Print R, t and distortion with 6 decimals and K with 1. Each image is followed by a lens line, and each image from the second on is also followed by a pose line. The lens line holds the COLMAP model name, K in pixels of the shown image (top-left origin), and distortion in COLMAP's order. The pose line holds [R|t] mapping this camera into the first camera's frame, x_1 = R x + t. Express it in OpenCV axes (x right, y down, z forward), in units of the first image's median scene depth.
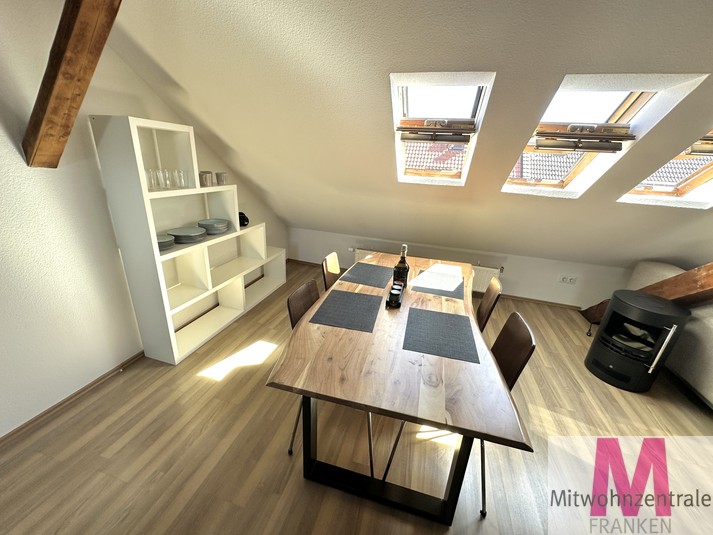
lens RADIAL K [[286.7, 0, 355.6], [0, 286.7, 268.6], [0, 0, 1]] dist [0.000457, 0.000266]
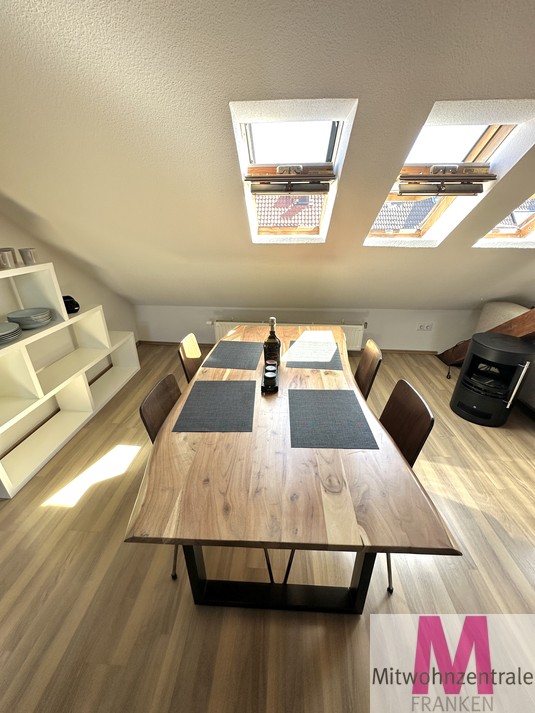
lens RADIAL K [[286.7, 0, 267.5], [0, 286.7, 356.5], [0, 0, 1]] dist [0.000457, 0.000266]
pose [[0.976017, -0.141177, 0.165713, -0.003836], [0.126952, 0.987487, 0.093552, -0.045555], [-0.176847, -0.070270, 0.981727, 0.130991]]
